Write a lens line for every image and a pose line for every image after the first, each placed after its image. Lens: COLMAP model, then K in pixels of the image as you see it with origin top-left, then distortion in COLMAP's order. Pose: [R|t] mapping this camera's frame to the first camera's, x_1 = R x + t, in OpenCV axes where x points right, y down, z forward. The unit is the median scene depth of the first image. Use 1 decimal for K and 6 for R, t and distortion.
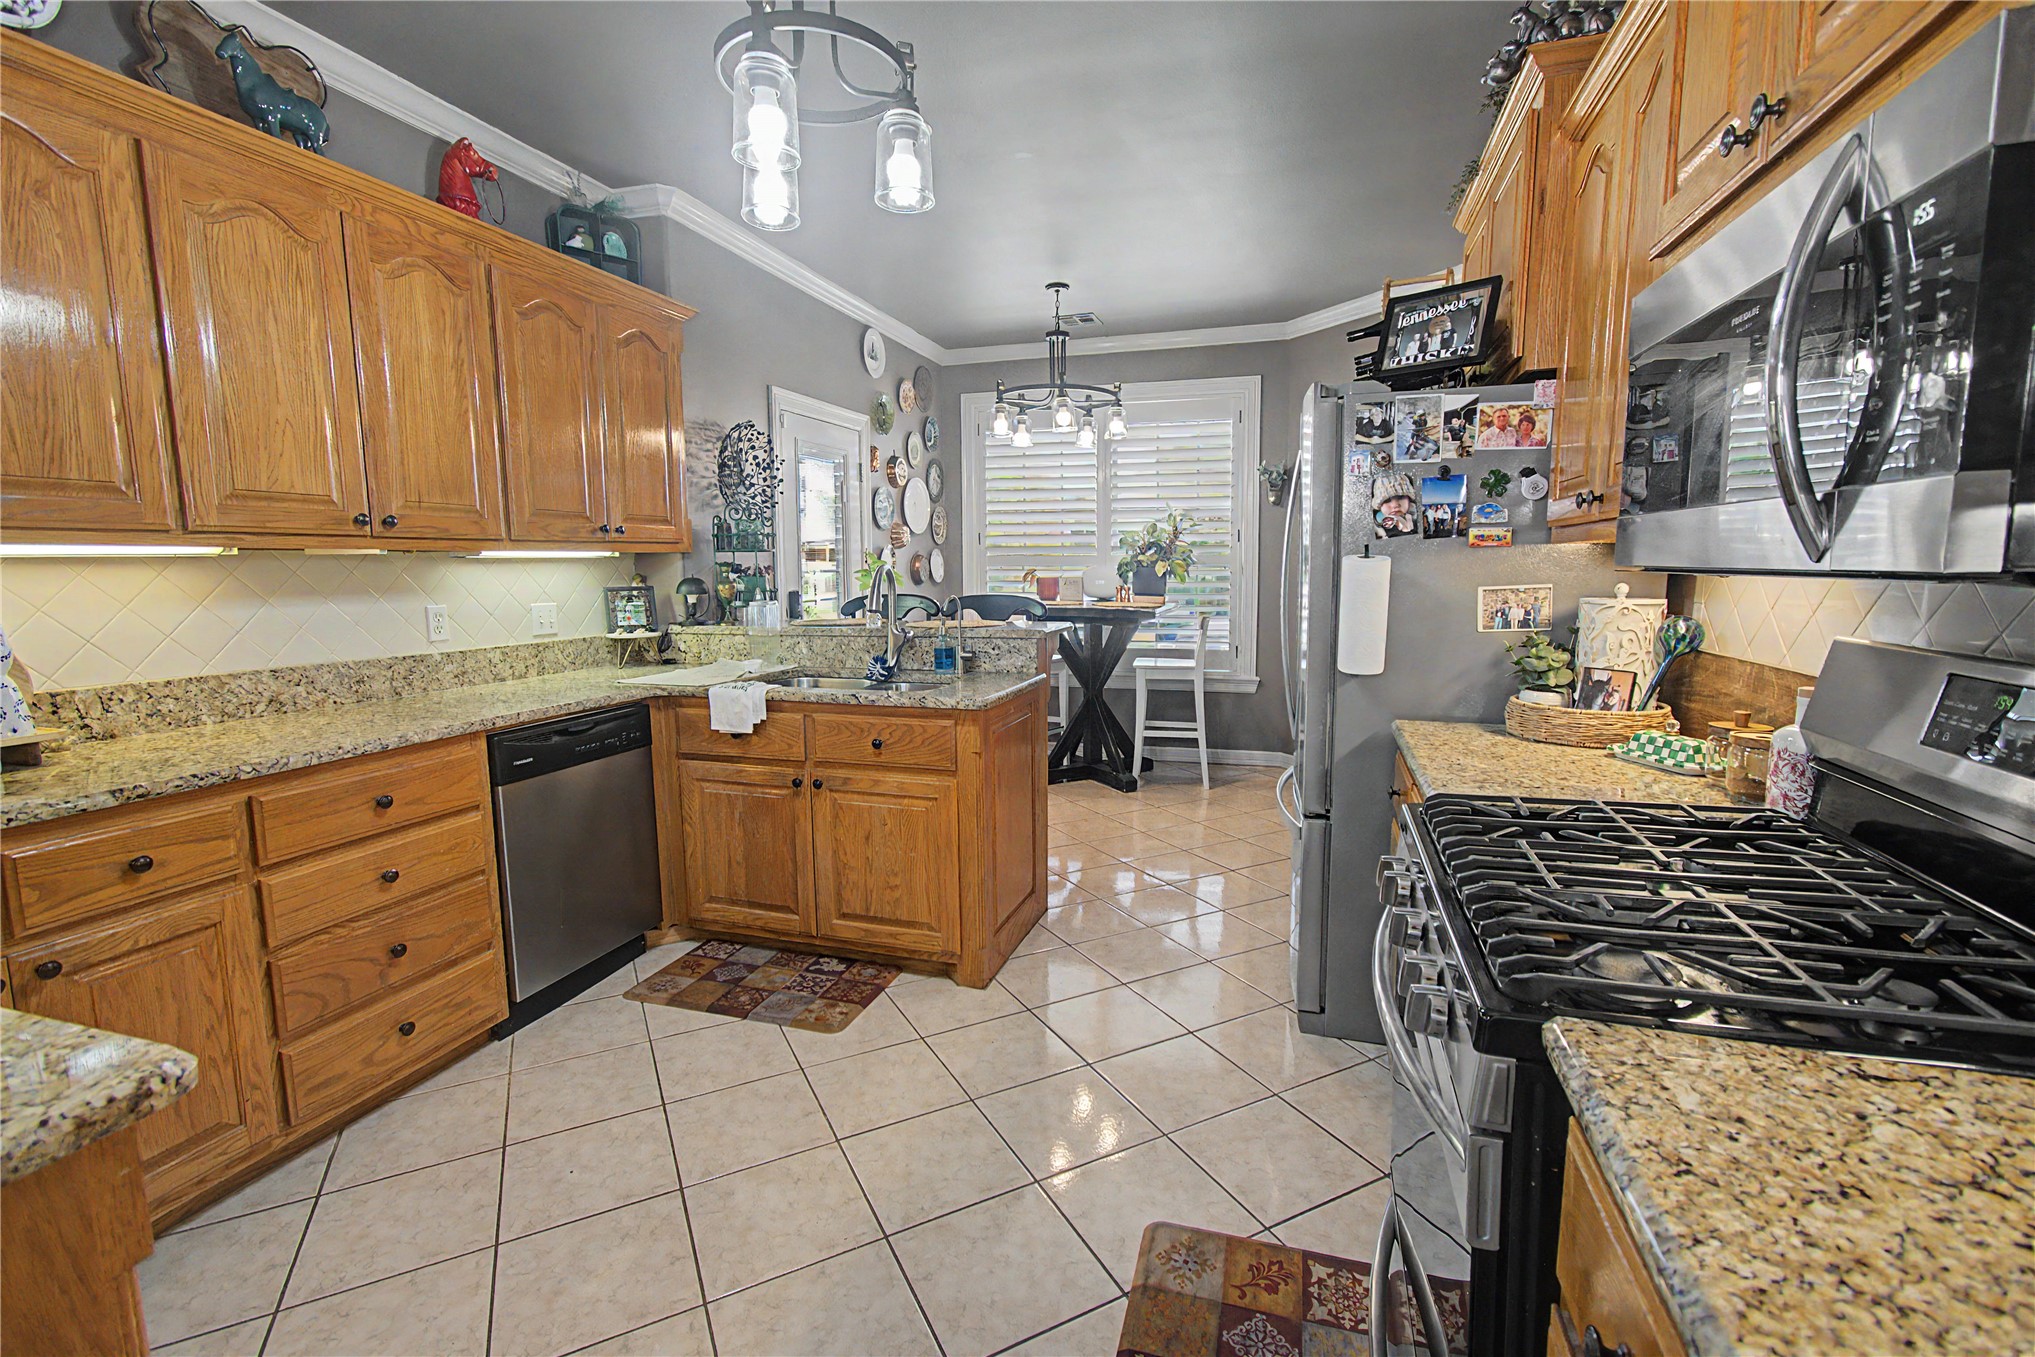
lens RADIAL K [[909.9, 0, 1039.3], [0, 909.9, 677.0], [0, 0, 1]] dist [0.035036, -0.011733]
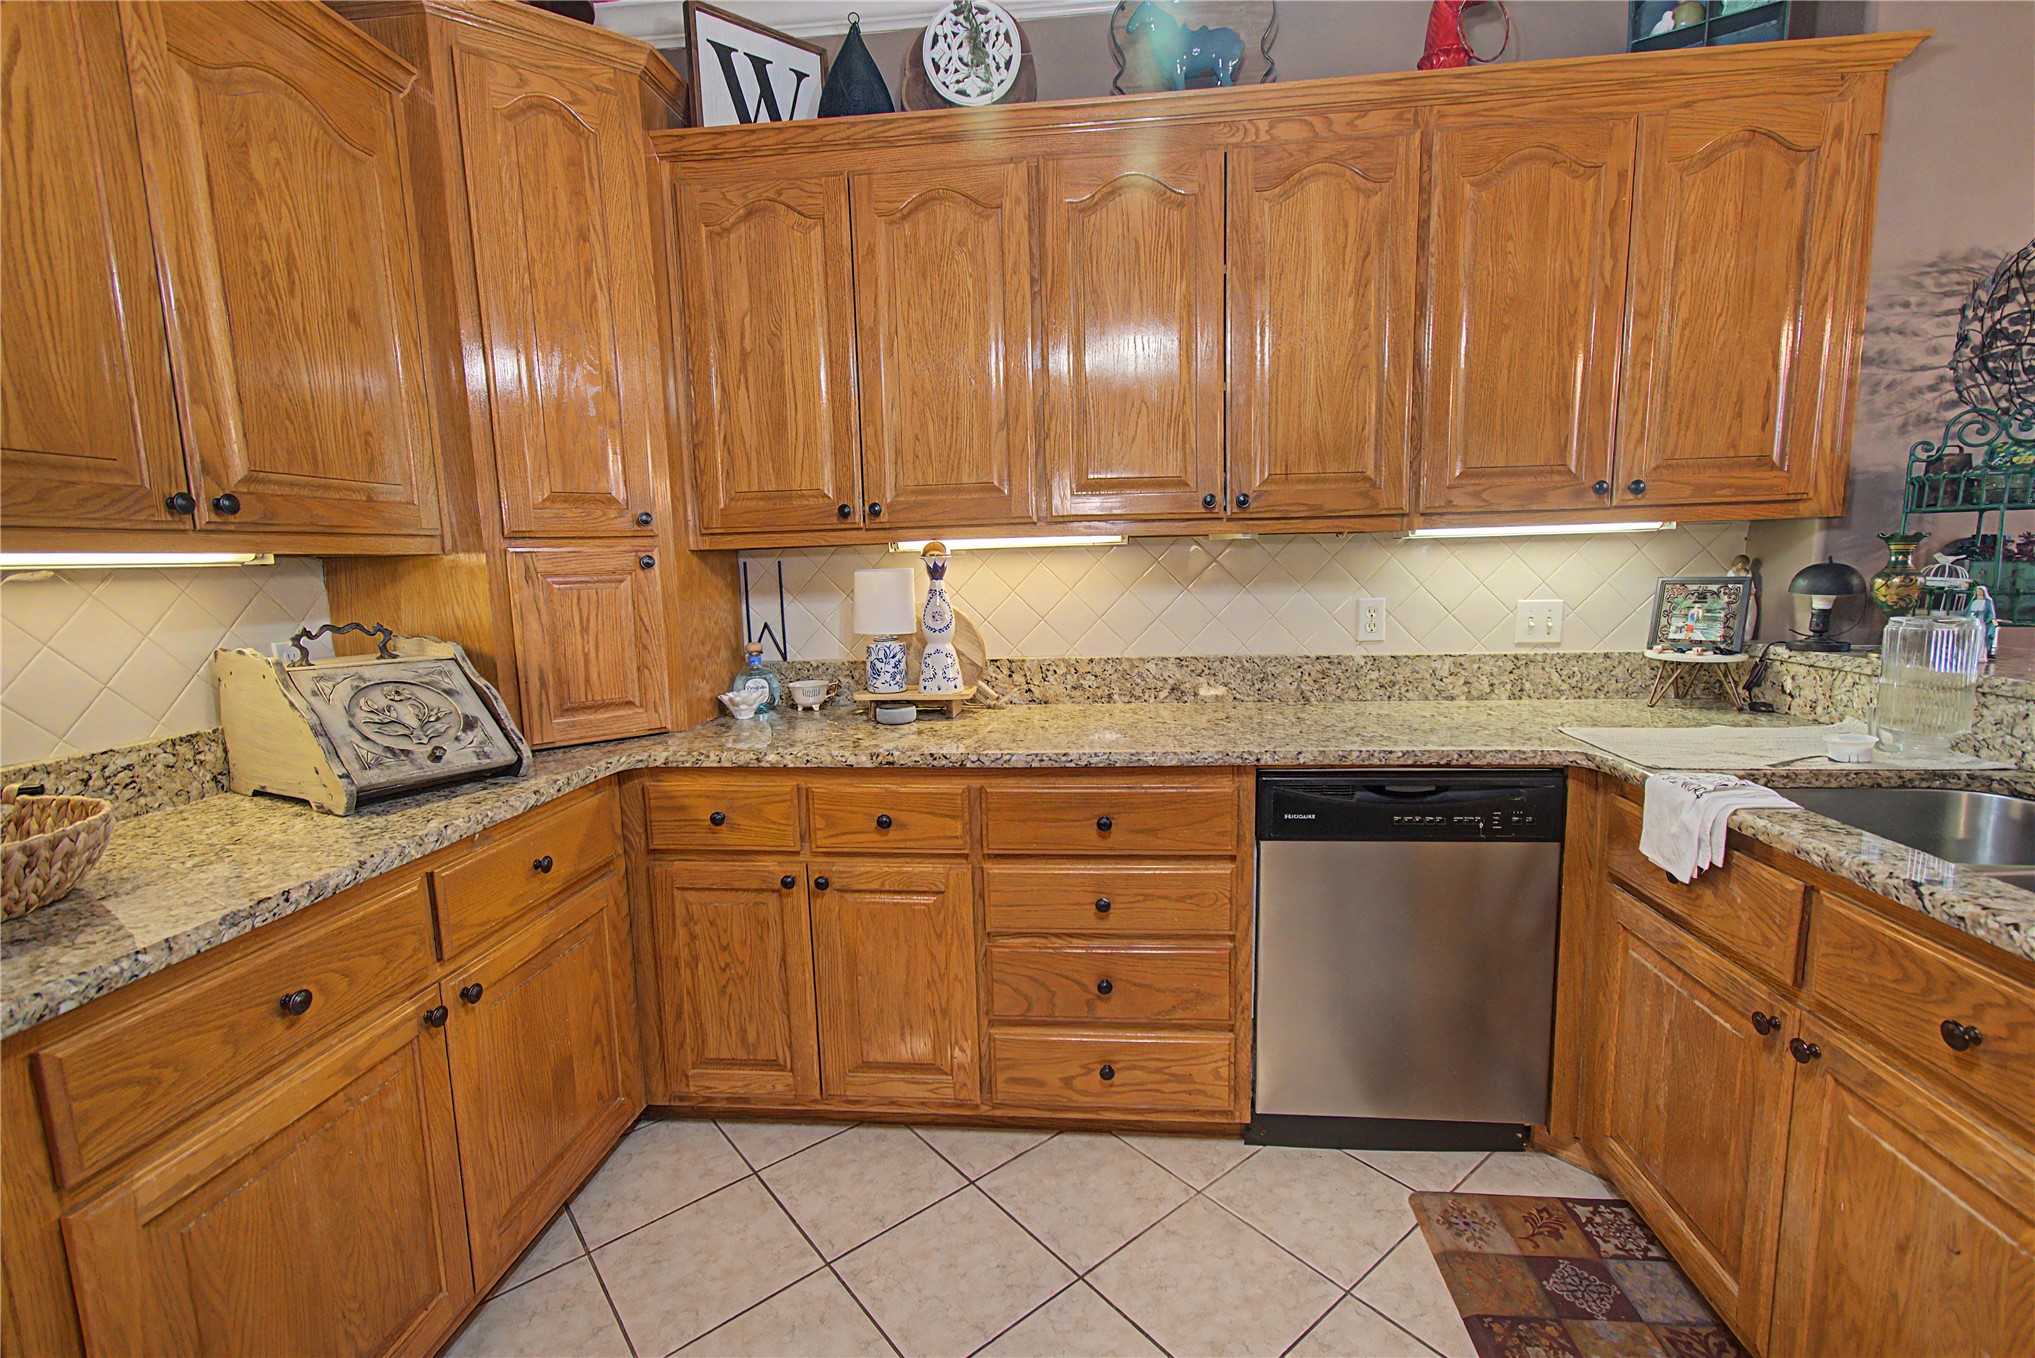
lens RADIAL K [[918.9, 0, 1017.5], [0, 918.9, 679.0], [0, 0, 1]] dist [-0.003311, 0.006565]
pose [[0.202296, 0.137558, -0.969615, 0.085668], [-0.101149, 0.987726, 0.119024, -0.075058], [0.974087, 0.073997, 0.213727, 0.549787]]
